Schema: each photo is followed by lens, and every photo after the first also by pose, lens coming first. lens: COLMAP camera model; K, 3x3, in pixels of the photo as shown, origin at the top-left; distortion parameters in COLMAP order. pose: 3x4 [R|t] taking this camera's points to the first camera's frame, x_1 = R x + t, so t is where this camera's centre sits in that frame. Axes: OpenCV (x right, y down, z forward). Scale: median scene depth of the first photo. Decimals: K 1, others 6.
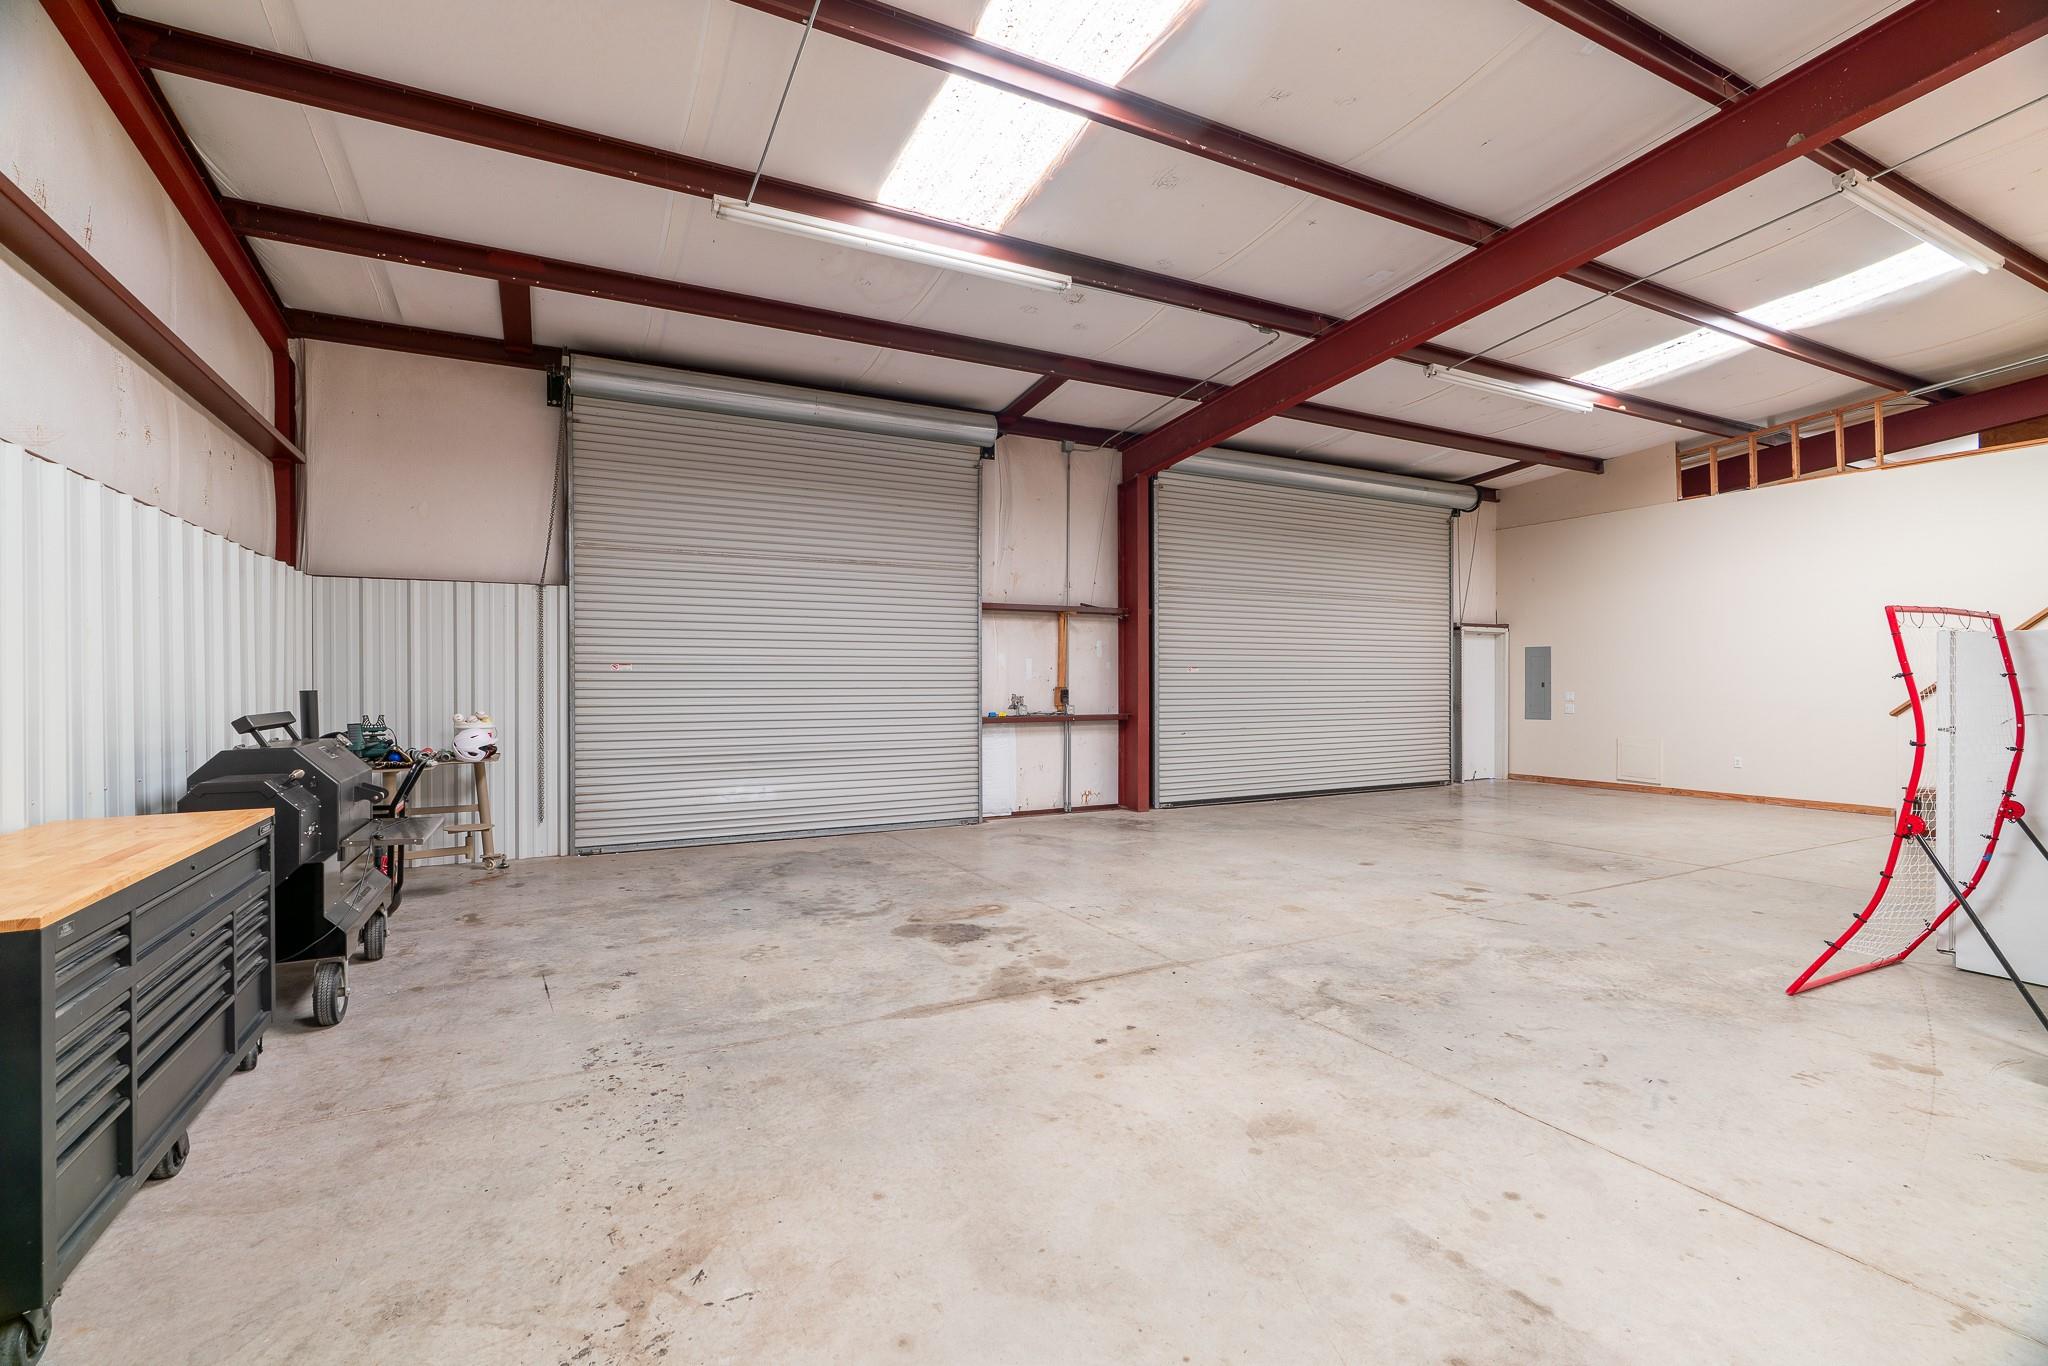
lens RADIAL K [[923.2, 0, 1027.0], [0, 923.2, 687.6], [0, 0, 1]] dist [-0.011865, 0.005006]
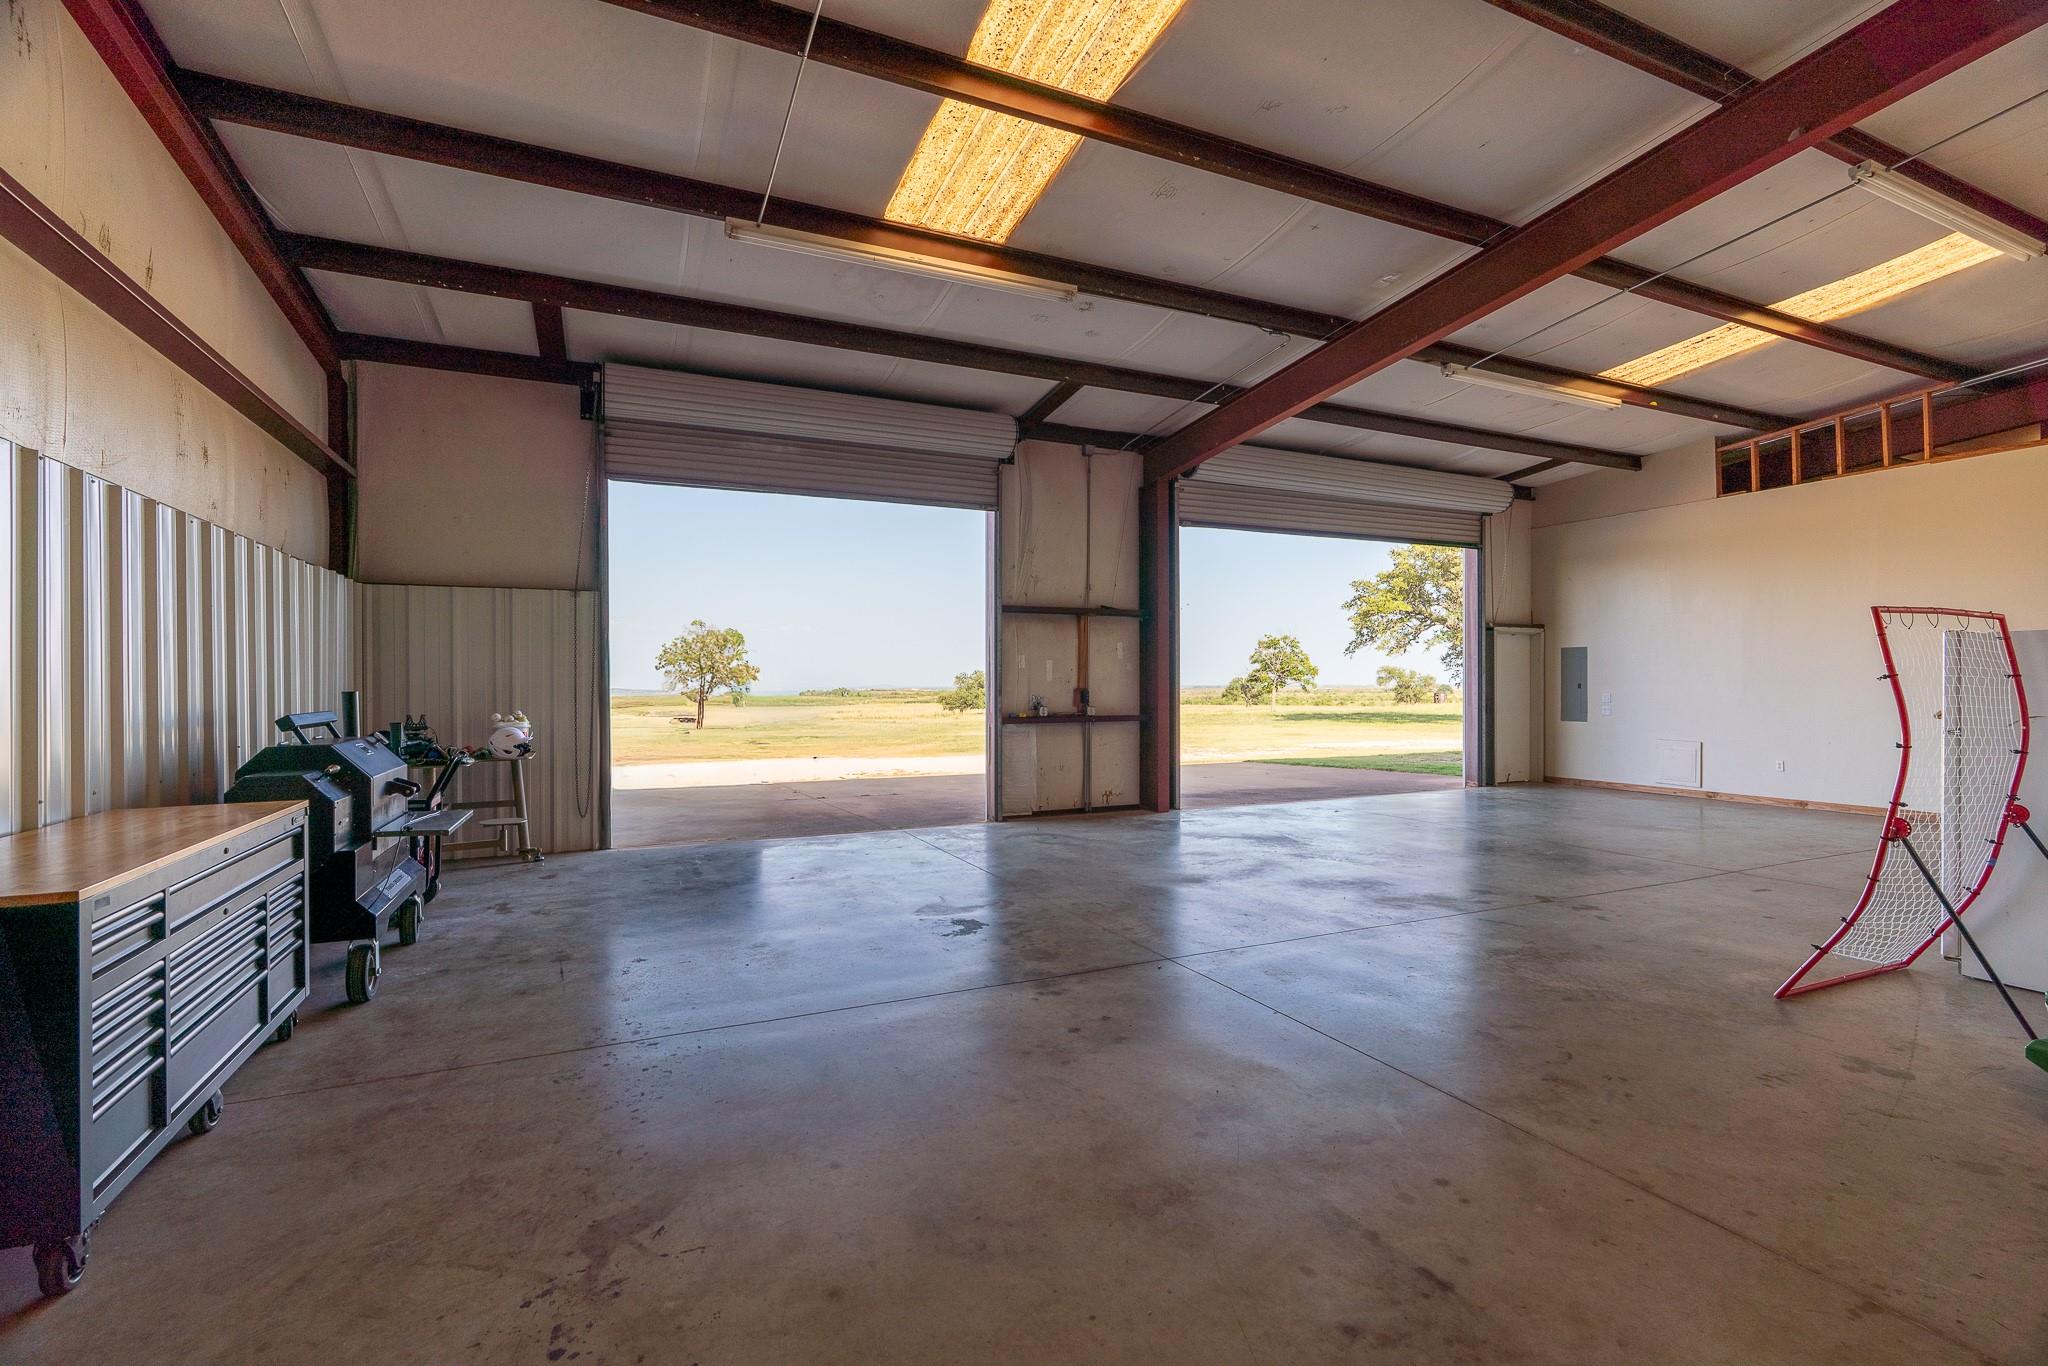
lens RADIAL K [[923.2, 0, 1025.5], [0, 923.2, 688.7], [0, 0, 1]] dist [-0.011865, 0.005006]
pose [[0.998649, 0.000113, -0.051964, 0.066225], [-0.000116, 1.000000, -0.000044, -0.000143], [0.051964, 0.000050, 0.998649, -0.031230]]
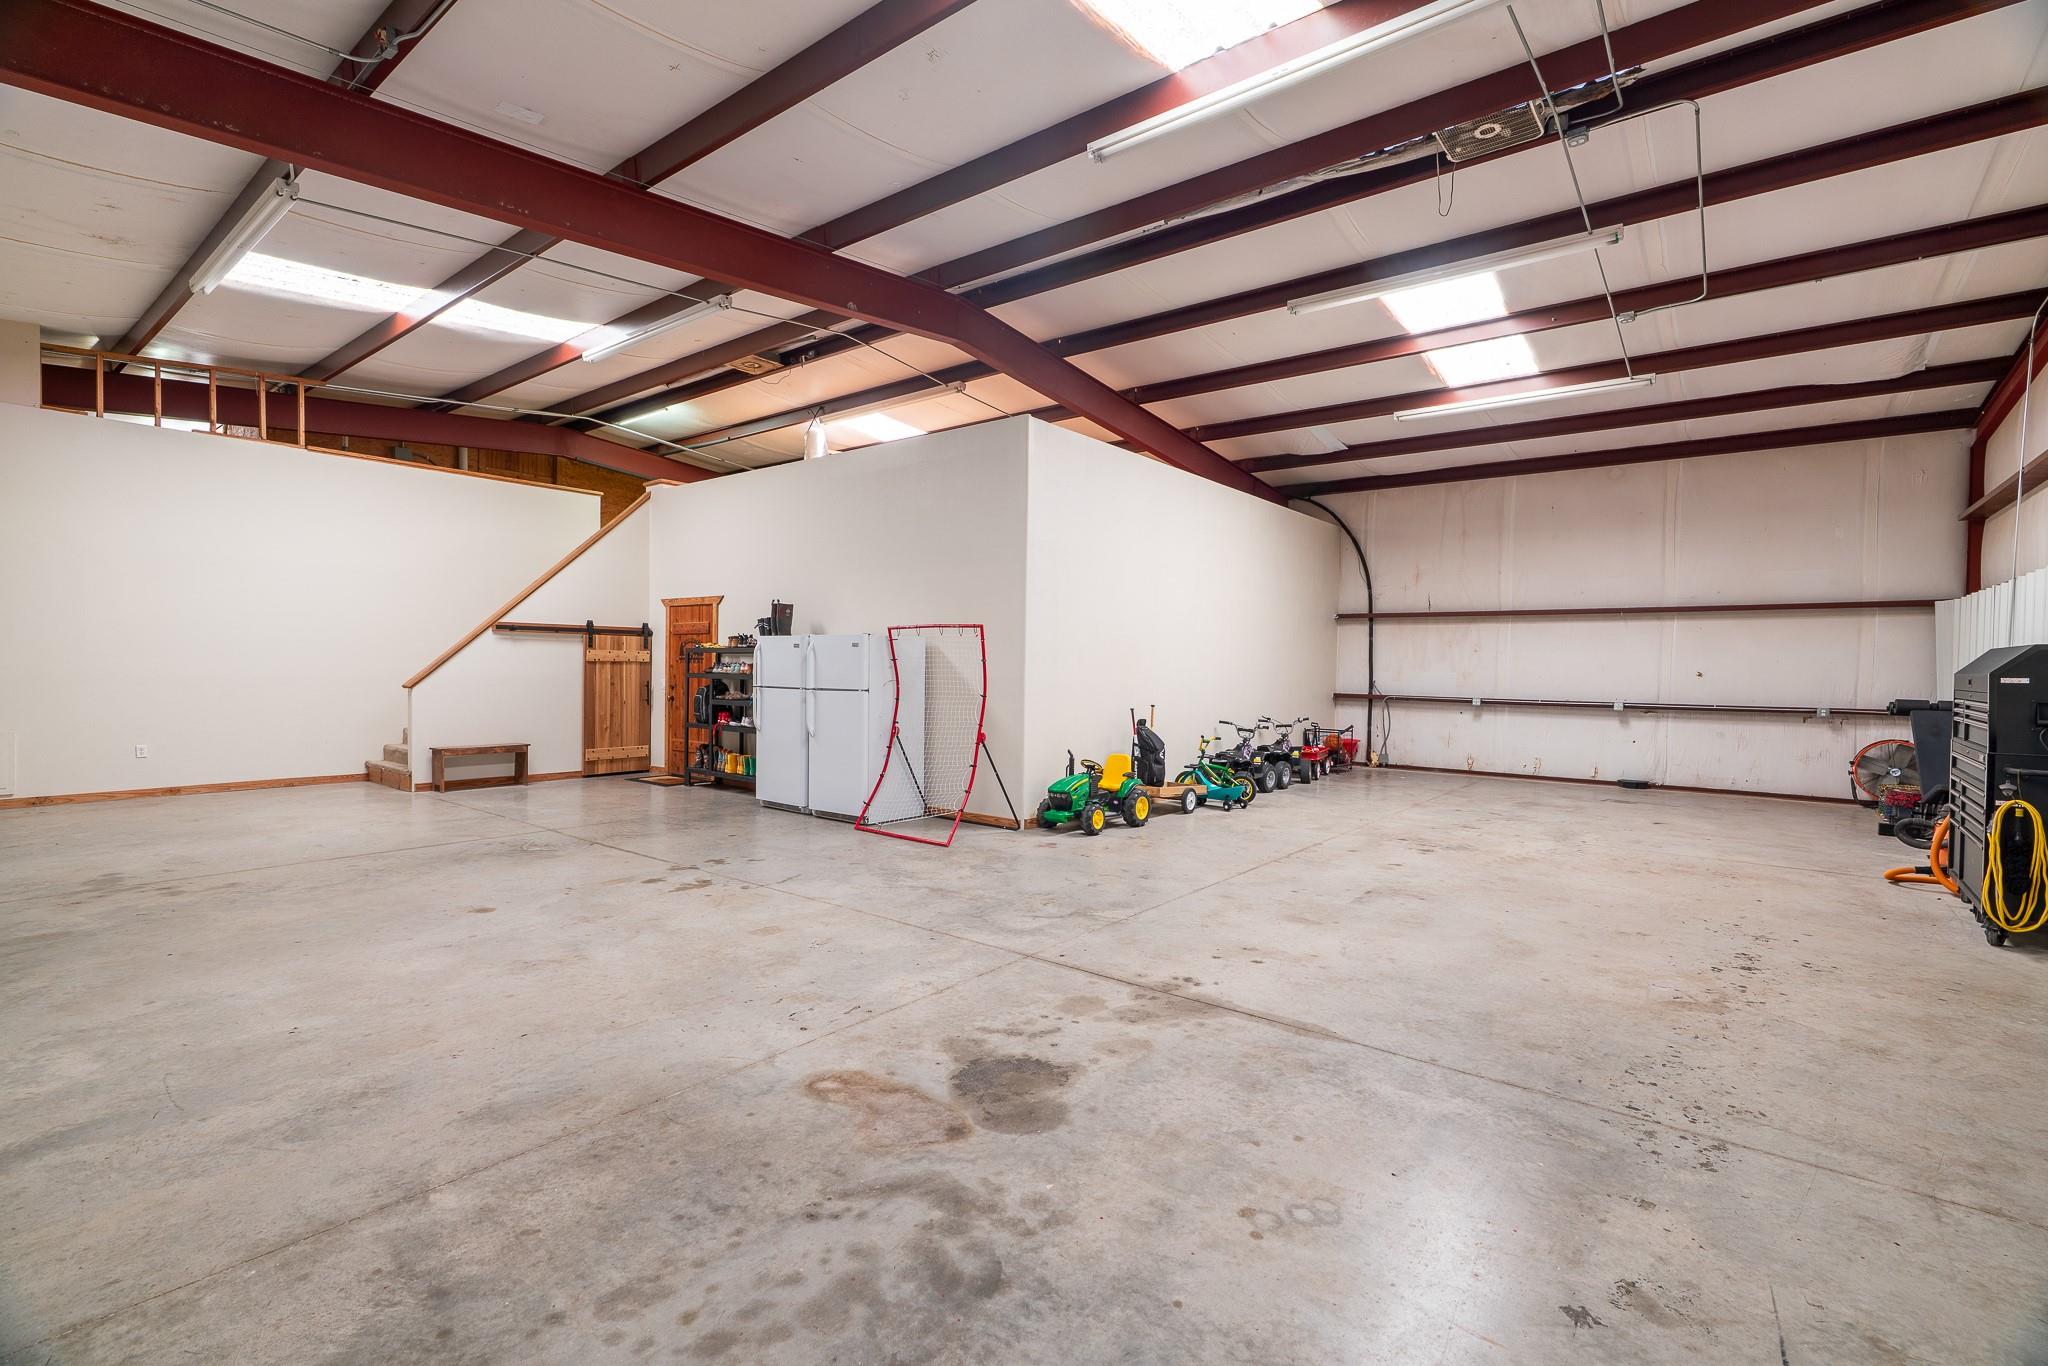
lens RADIAL K [[923.2, 0, 1025.4], [0, 923.2, 684.9], [0, 0, 1]] dist [-0.011865, 0.005006]
pose [[-0.406559, -0.022833, 0.913339, -0.751986], [-0.006825, 0.999736, 0.021955, -0.006363], [-0.913599, 0.002692, -0.406608, 1.482233]]
